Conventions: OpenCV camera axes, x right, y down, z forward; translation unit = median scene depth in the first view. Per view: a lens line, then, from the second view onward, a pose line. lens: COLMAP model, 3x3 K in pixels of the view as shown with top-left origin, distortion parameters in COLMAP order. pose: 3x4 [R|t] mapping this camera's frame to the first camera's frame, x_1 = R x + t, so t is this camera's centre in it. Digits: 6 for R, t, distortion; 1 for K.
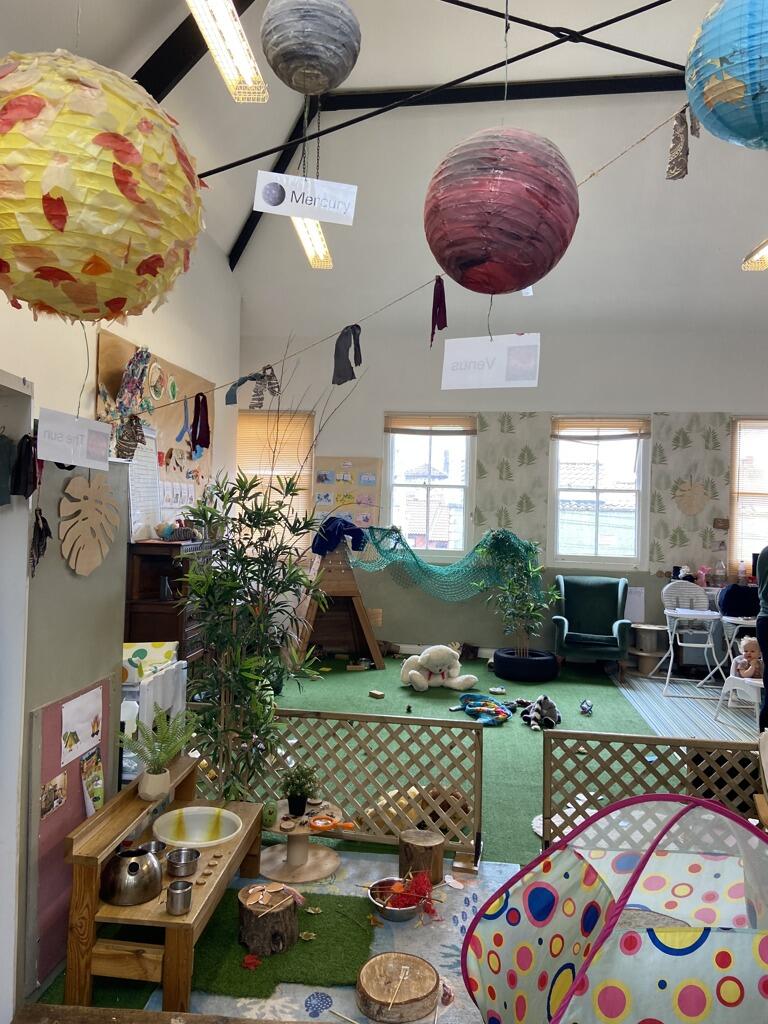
lens RADIAL K [[778.9, 0, 382.1], [0, 778.9, 507.0], [0, 0, 1]] dist [0.069297, -0.007347]
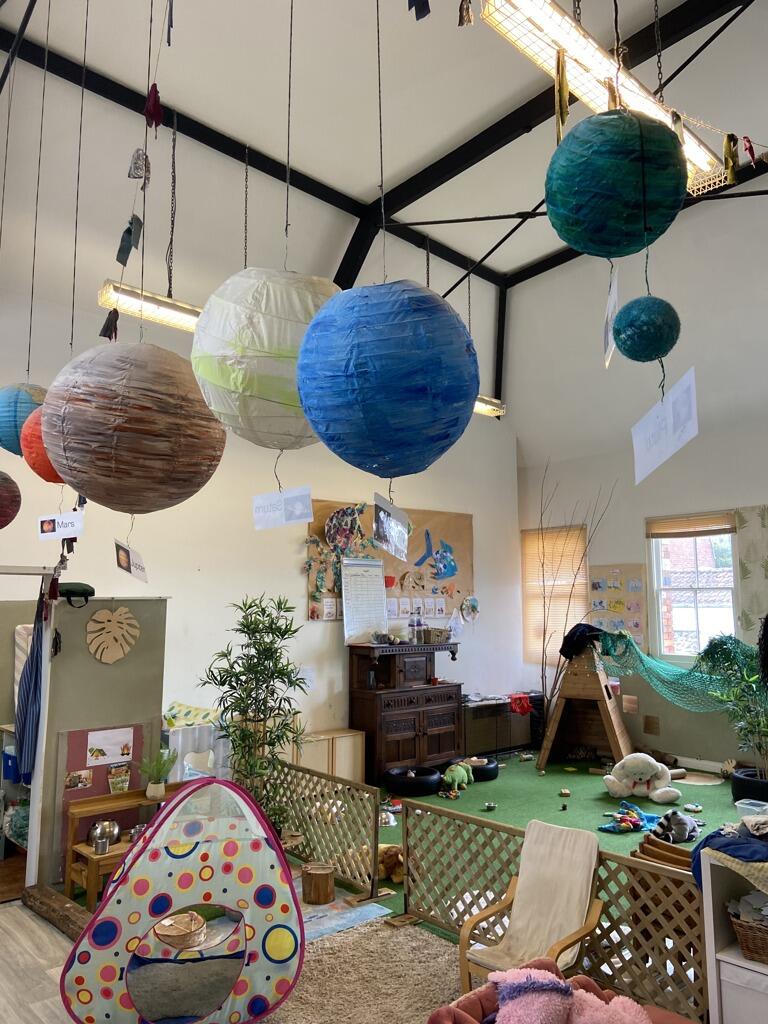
lens RADIAL K [[778.9, 0, 386.2], [0, 778.9, 514.8], [0, 0, 1]] dist [0.069297, -0.007347]
pose [[0.733490, -0.110475, -0.670662, 0.454340], [0.026814, 0.990638, -0.133857, 0.002216], [0.679171, 0.080199, 0.729585, 0.020059]]
